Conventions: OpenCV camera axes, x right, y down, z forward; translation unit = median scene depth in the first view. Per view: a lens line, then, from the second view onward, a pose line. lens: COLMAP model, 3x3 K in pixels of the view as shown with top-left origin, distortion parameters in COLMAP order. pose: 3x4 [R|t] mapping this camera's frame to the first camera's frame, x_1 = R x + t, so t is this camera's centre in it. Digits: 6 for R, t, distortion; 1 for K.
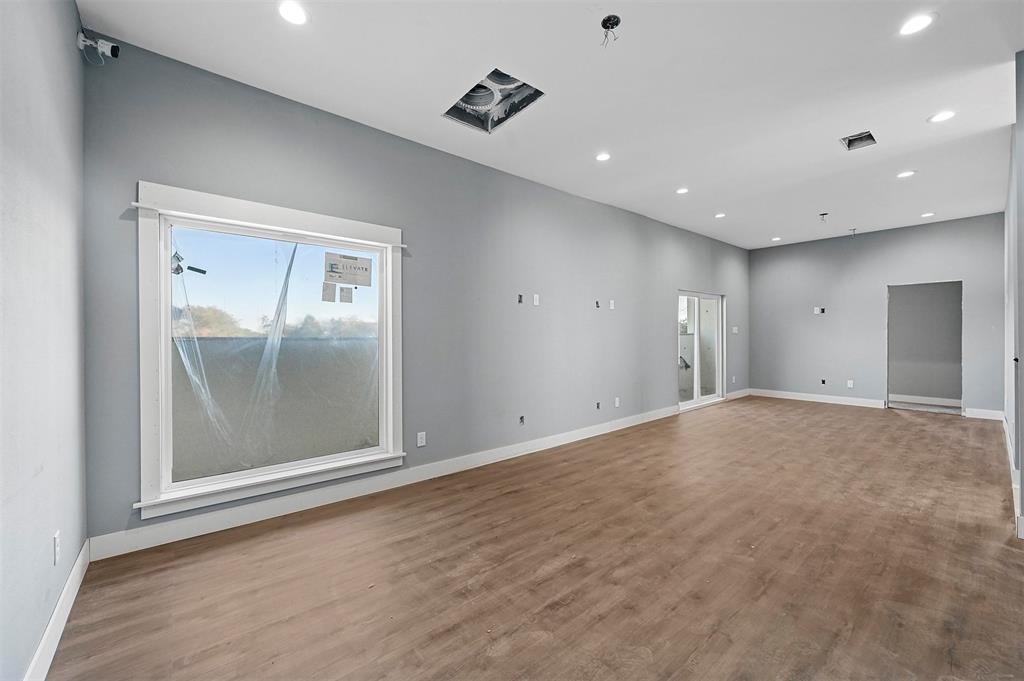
lens RADIAL K [[399.5, 0, 518.1], [0, 399.5, 338.3], [0, 0, 1]] dist [0.000784, 0.000216]
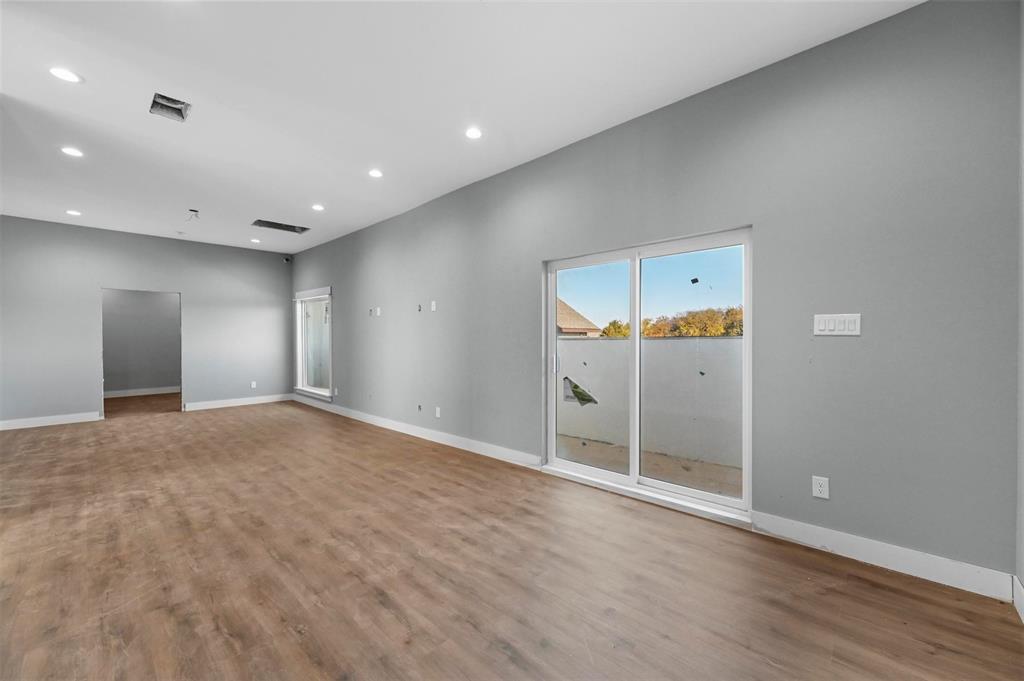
lens RADIAL K [[399.5, 0, 517.4], [0, 399.5, 340.3], [0, 0, 1]] dist [0.000784, 0.000216]
pose [[0.129535, 0.011499, -0.991508, 1.973237], [-0.003961, 0.999931, 0.011079, -0.024586], [0.991567, 0.002492, 0.129572, 1.786966]]
